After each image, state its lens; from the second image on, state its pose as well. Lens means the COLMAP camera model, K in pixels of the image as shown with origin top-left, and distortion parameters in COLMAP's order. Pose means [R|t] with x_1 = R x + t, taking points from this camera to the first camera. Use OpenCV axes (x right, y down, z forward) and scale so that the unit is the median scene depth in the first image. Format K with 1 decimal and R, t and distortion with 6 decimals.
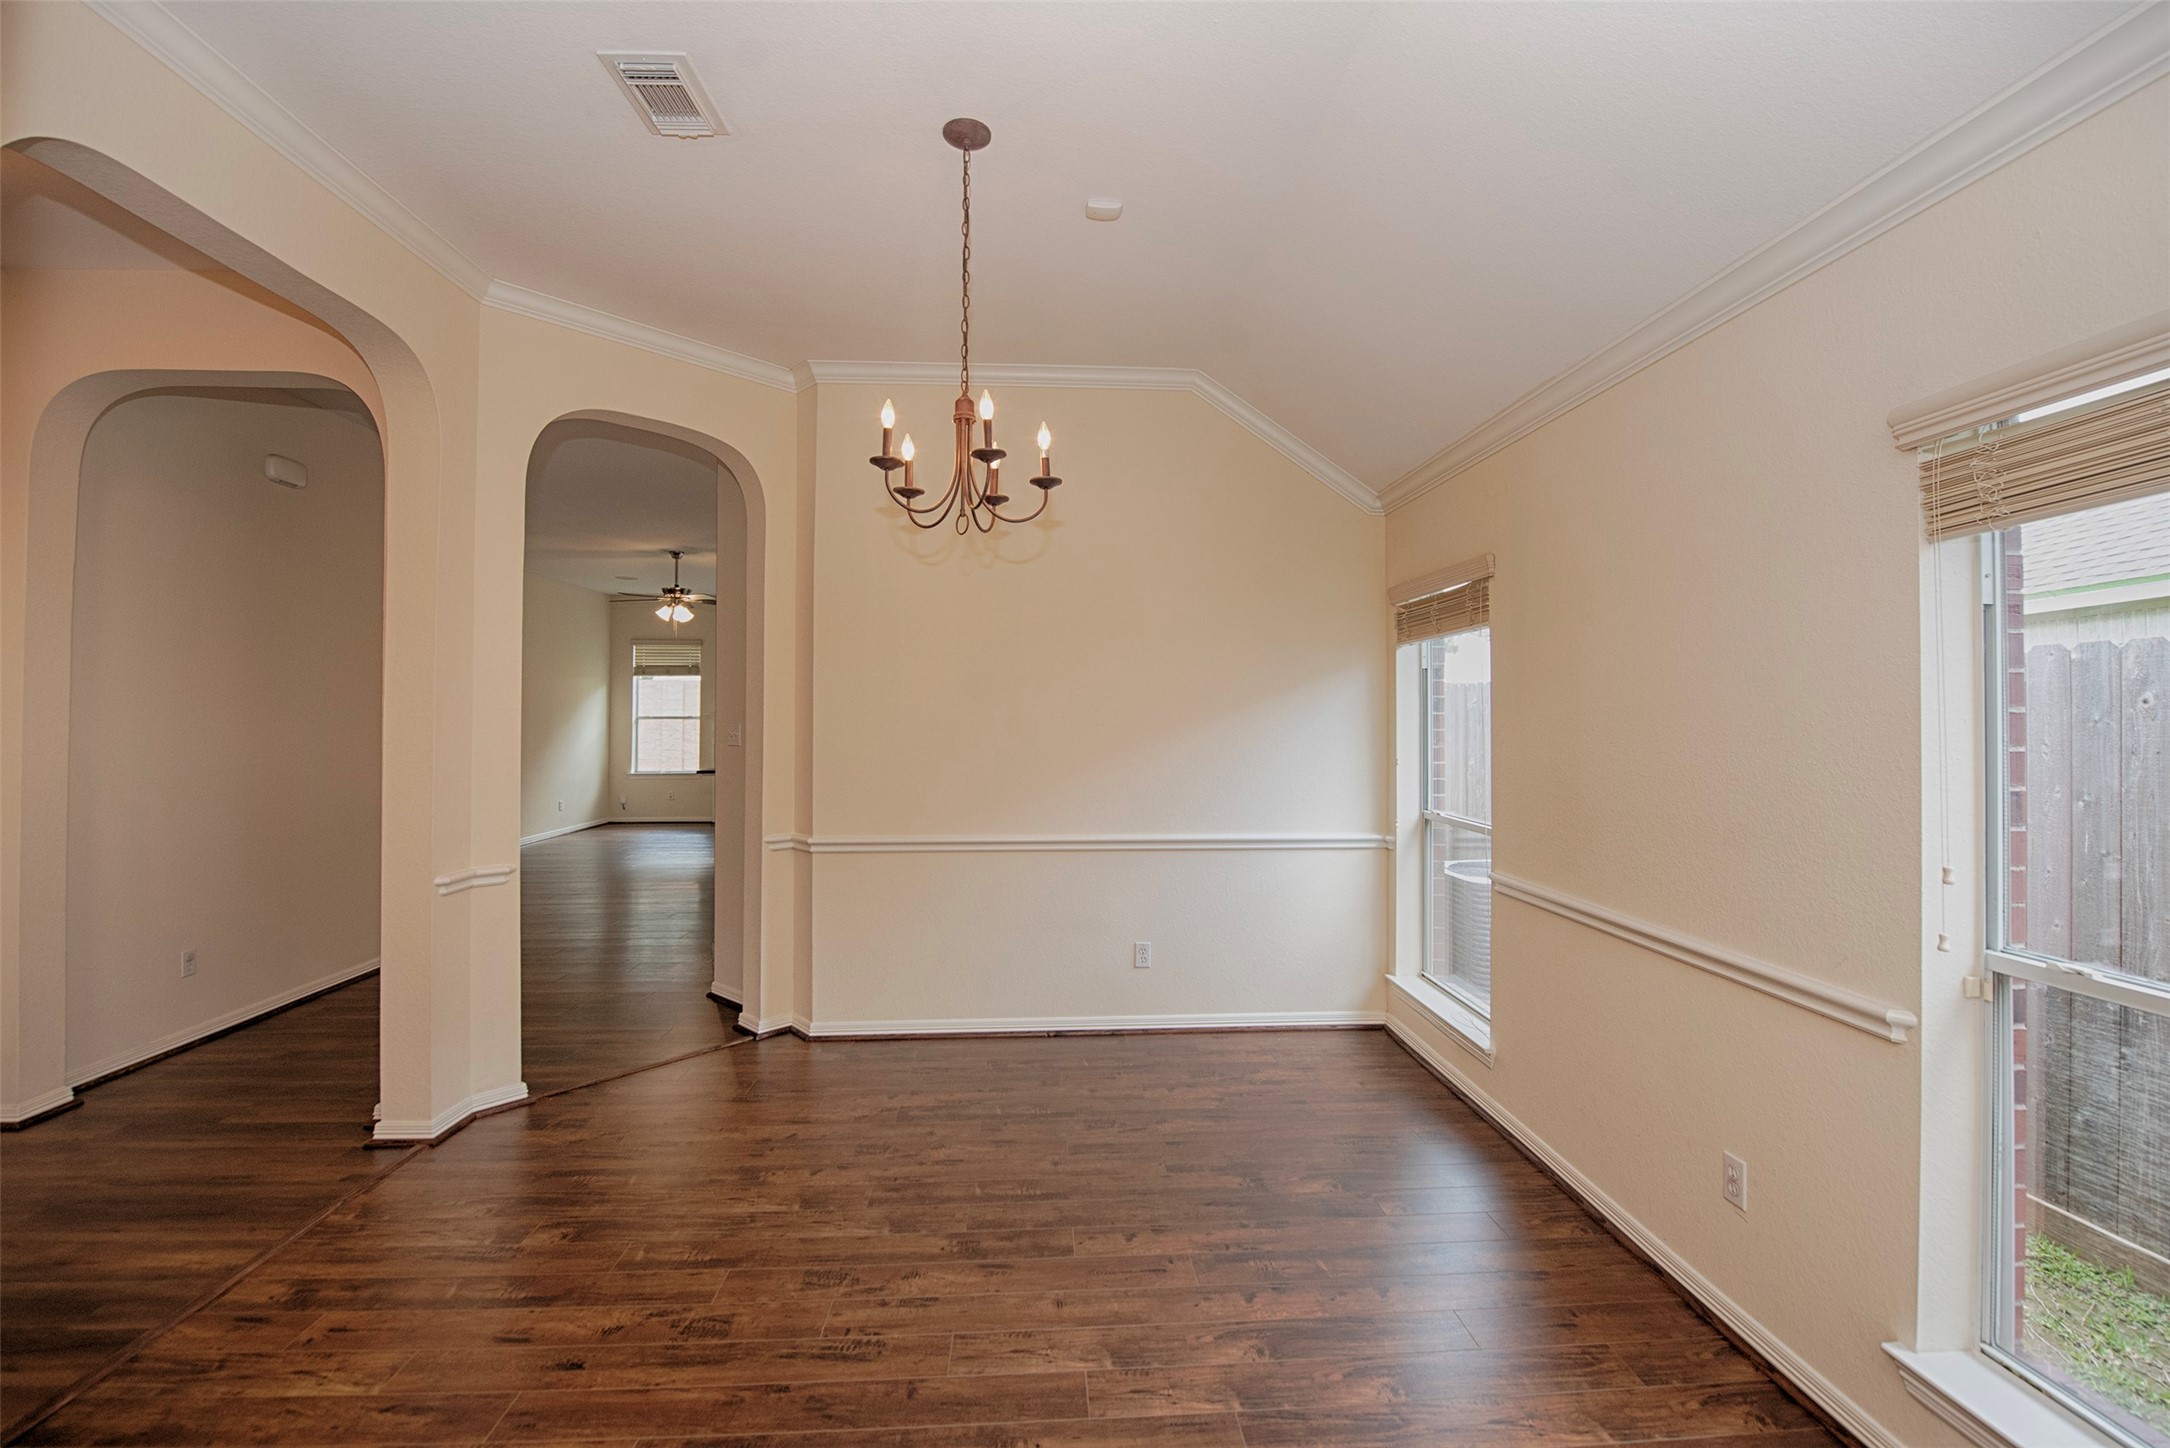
lens RADIAL K [[905.4, 0, 1101.4], [0, 905.4, 714.4], [0, 0, 1]] dist [-0.016877, -0.000758]
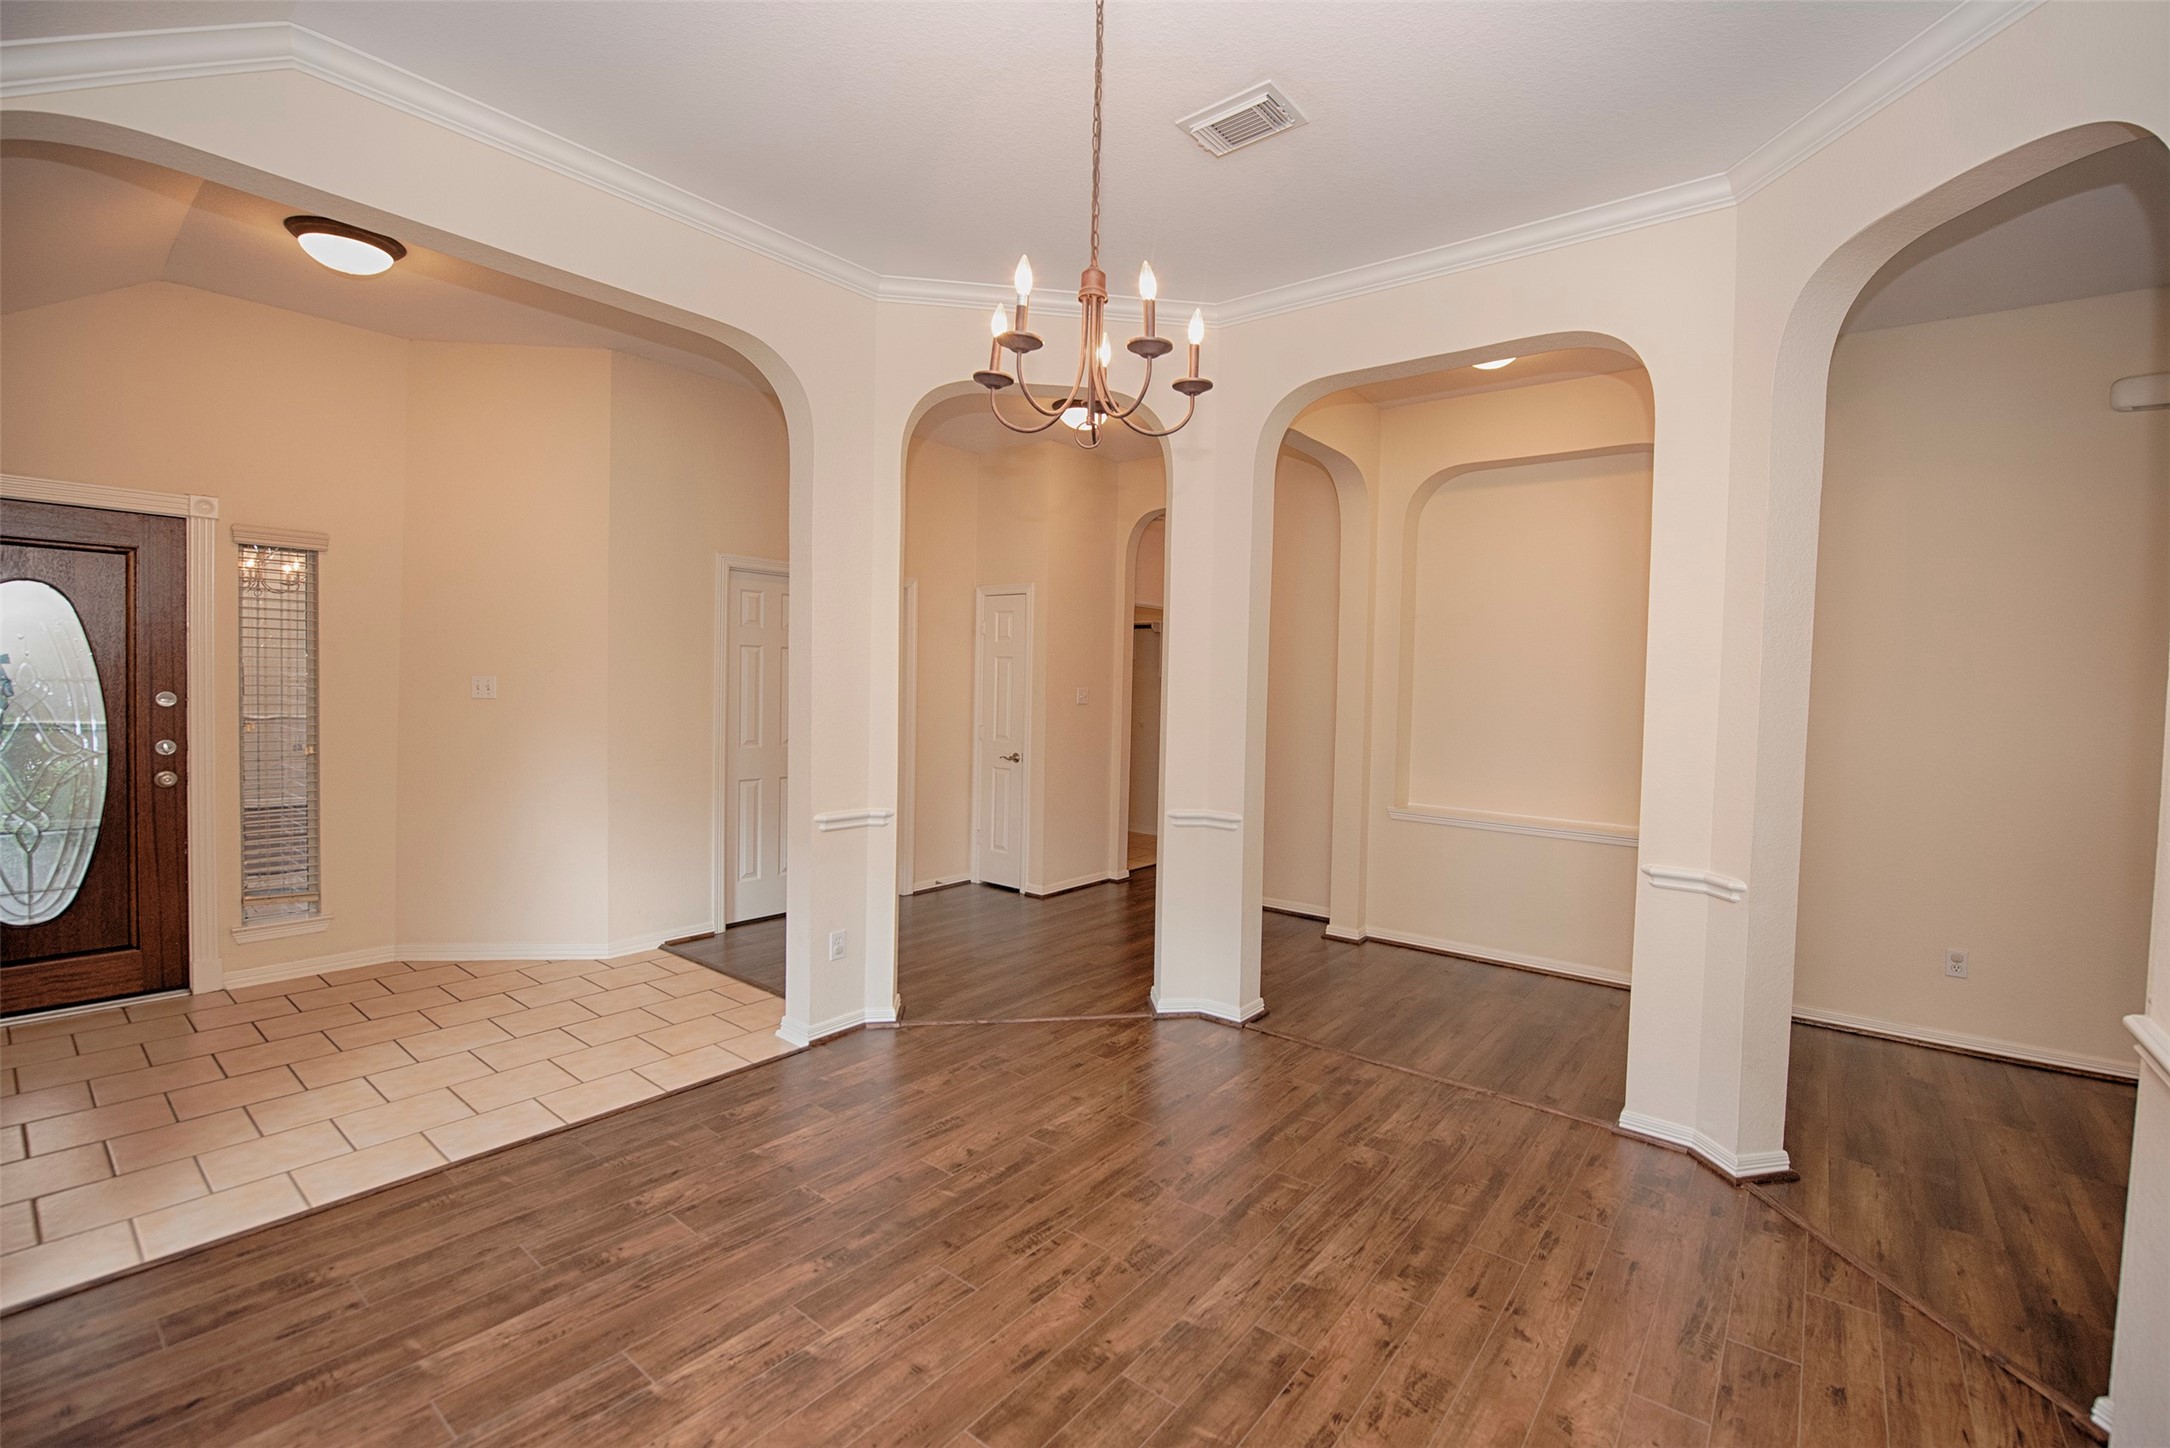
lens RADIAL K [[905.4, 0, 1101.4], [0, 905.4, 714.4], [0, 0, 1]] dist [-0.016877, -0.000758]
pose [[-0.675058, 0.007929, -0.737722, 0.437820], [-0.023025, 0.999229, 0.031808, 0.025399], [0.737405, 0.038458, -0.674355, 1.642525]]
